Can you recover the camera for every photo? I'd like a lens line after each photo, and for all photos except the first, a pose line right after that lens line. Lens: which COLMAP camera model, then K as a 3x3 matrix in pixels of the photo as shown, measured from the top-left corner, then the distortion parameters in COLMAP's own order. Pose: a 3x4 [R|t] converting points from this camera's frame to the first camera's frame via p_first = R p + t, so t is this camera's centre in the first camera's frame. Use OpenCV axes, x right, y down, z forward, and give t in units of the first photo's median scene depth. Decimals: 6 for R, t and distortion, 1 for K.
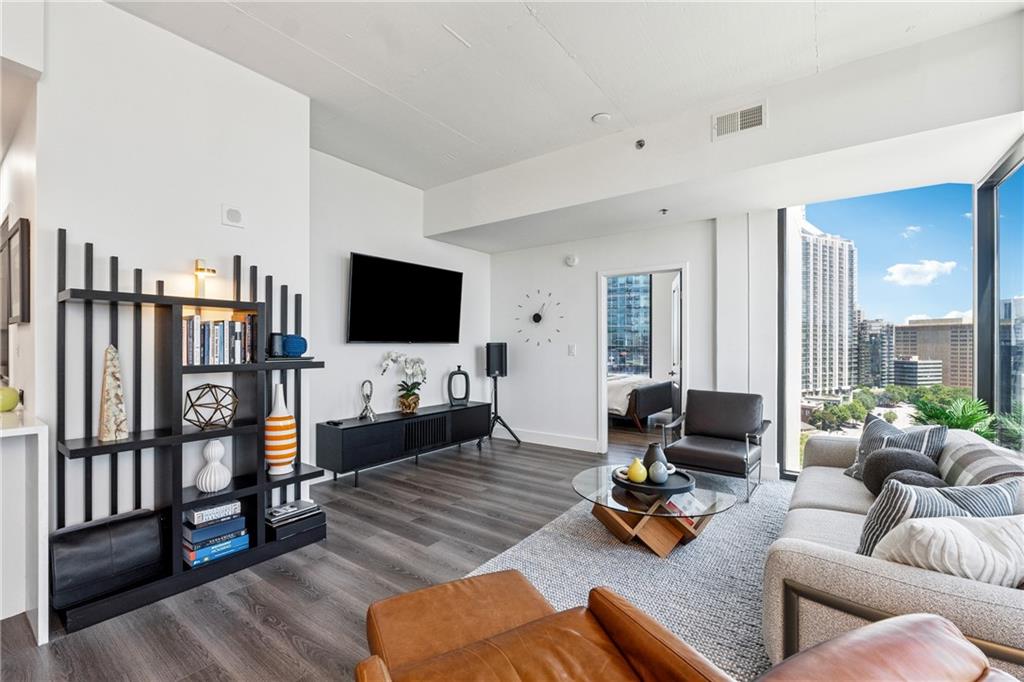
lens RADIAL K [[442.5, 0, 505.8], [0, 442.5, 343.3], [0, 0, 1]] dist [-0.001622, 0.000222]
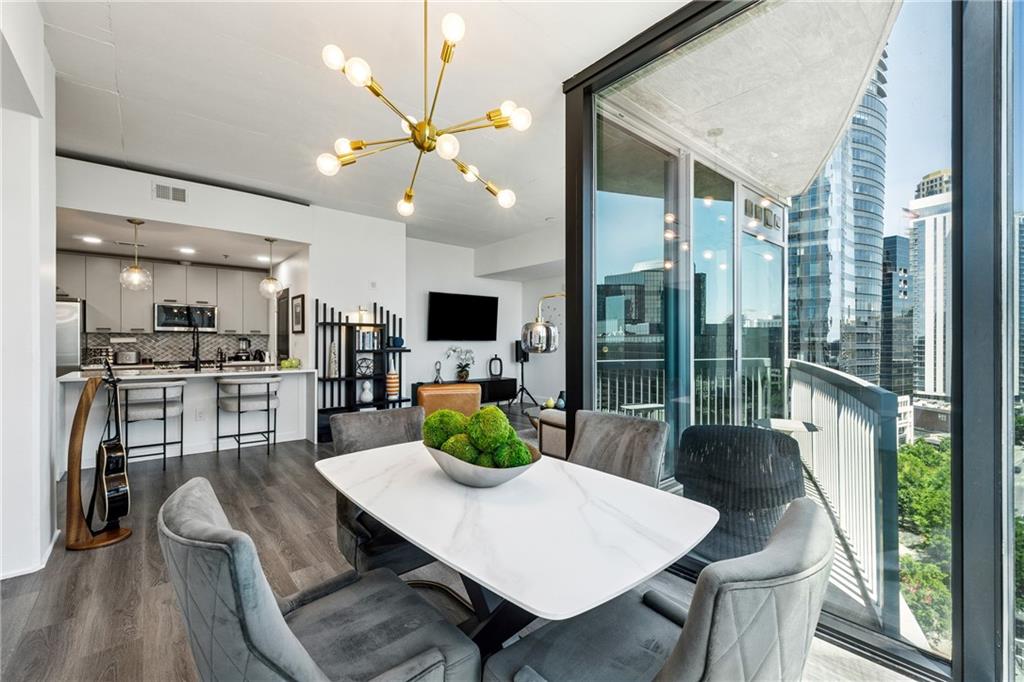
lens RADIAL K [[432.2, 0, 513.0], [0, 432.2, 335.6], [0, 0, 1]] dist [-0.003121, -0.000358]
pose [[0.976334, -0.002684, -0.216250, 0.387140], [0.000402, 0.999944, -0.010595, -0.002823], [0.216267, 0.010258, 0.976280, -0.694489]]
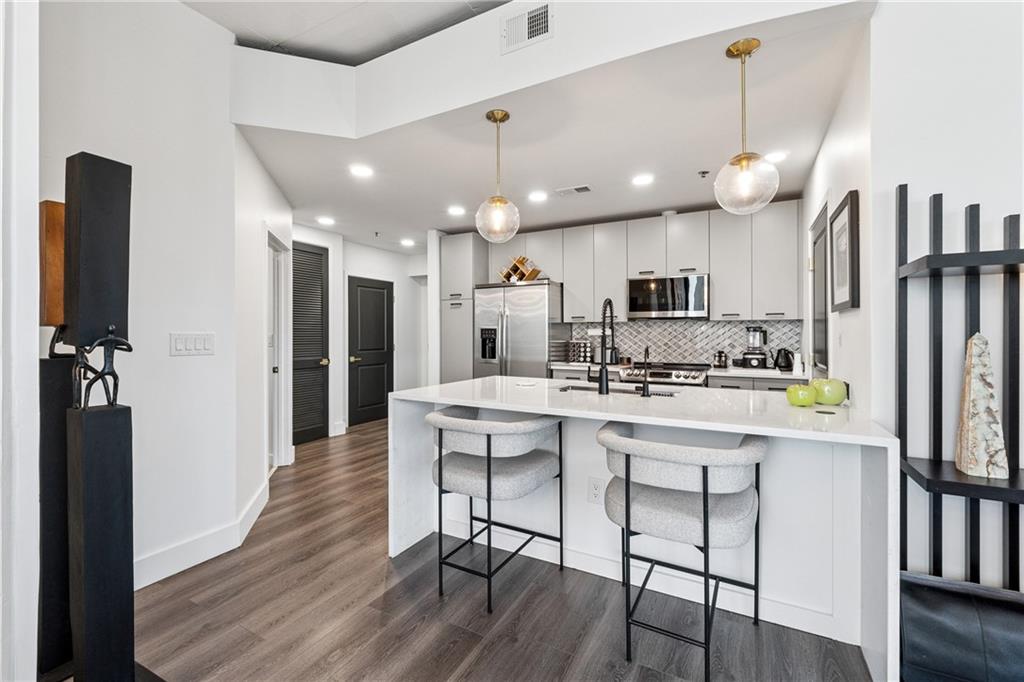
lens RADIAL K [[432.2, 0, 513.0], [0, 432.2, 335.6], [0, 0, 1]] dist [-0.003121, -0.000358]
pose [[0.150362, 0.002634, -0.988628, -0.189146], [0.005122, 0.999981, 0.003444, 0.001006], [0.988618, -0.005582, 0.150346, 0.109329]]
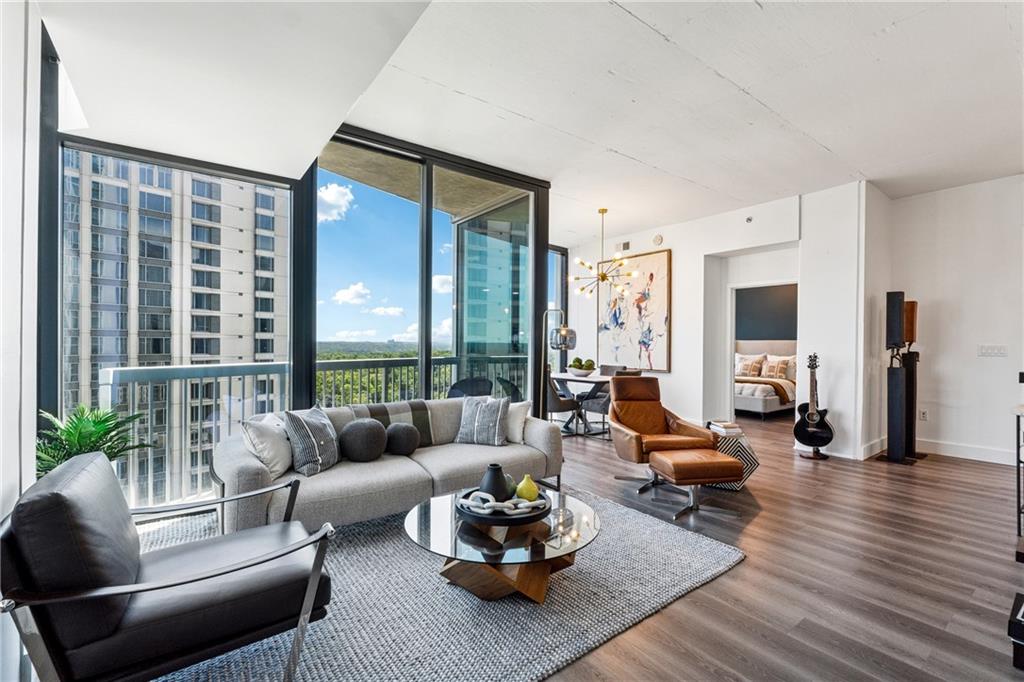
lens RADIAL K [[450.3, 0, 513.8], [0, 450.3, 345.8], [0, 0, 1]] dist [0.000093, -0.000155]
pose [[-0.959994, -0.011634, 0.279780, 0.054744], [-0.011153, 0.999932, 0.003314, 0.009635], [-0.279799, 0.000061, -0.960058, 1.270731]]
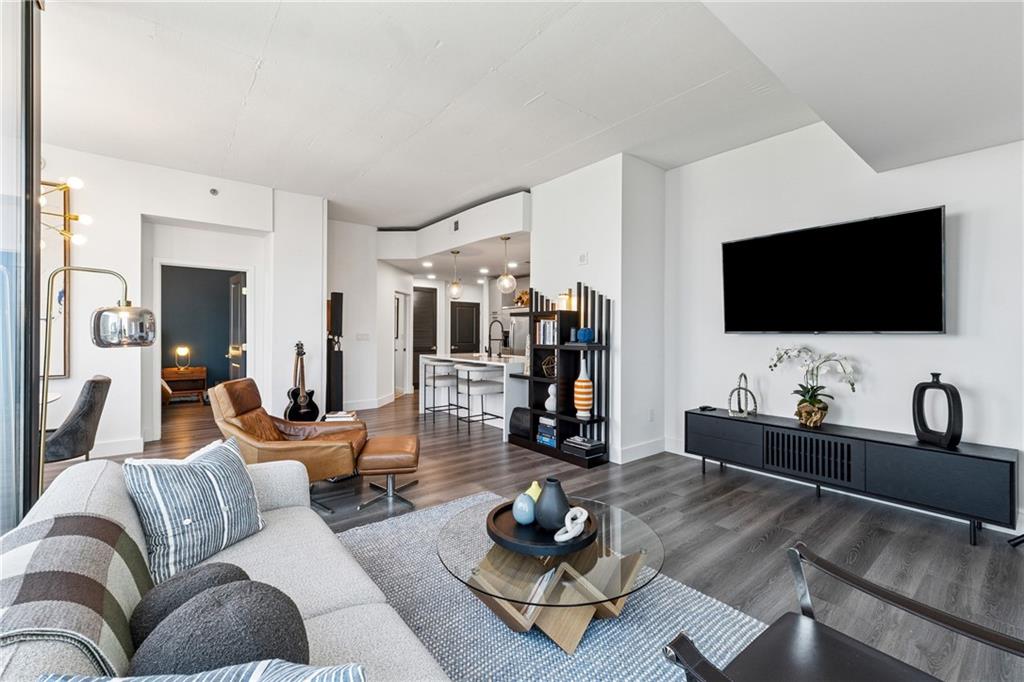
lens RADIAL K [[427.1, 0, 522.5], [0, 427.1, 332.7], [0, 0, 1]] dist [0.017669, -0.000068]
pose [[-0.229536, -0.003071, -0.973295, 0.715898], [-0.000241, 0.999995, -0.003099, 0.001359], [0.973300, -0.000477, -0.229536, 0.798622]]
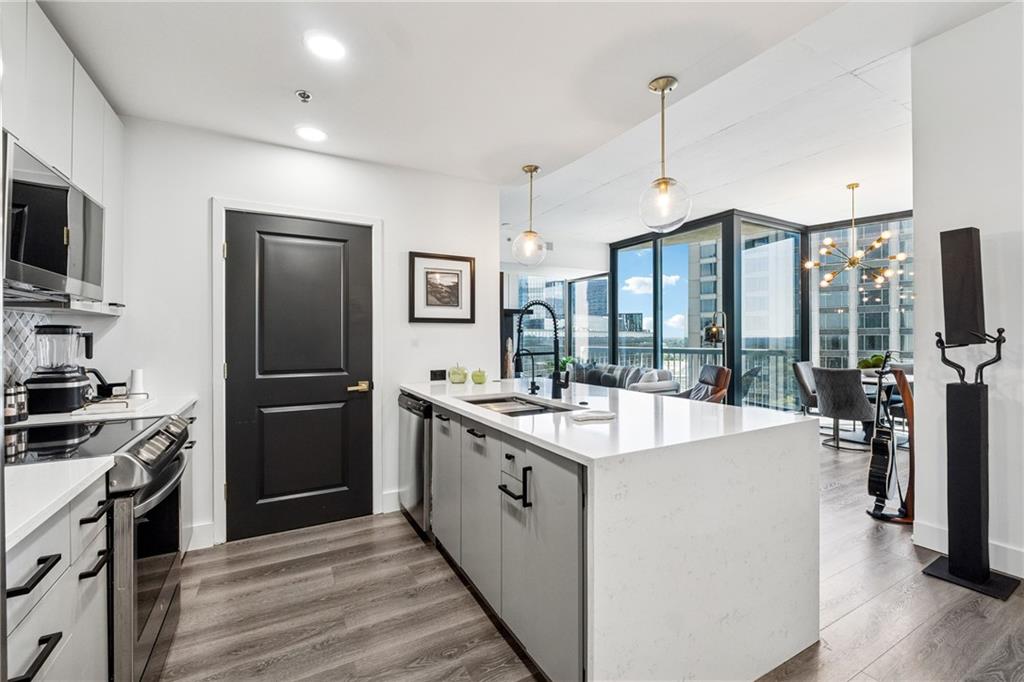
lens RADIAL K [[432.2, 0, 513.0], [0, 432.2, 335.6], [0, 0, 1]] dist [-0.003121, -0.000358]
pose [[0.403972, 0.000539, 0.914771, -1.355249], [-0.001511, 0.999999, 0.000078, -0.001923], [-0.914770, -0.001414, 0.403973, 0.148655]]
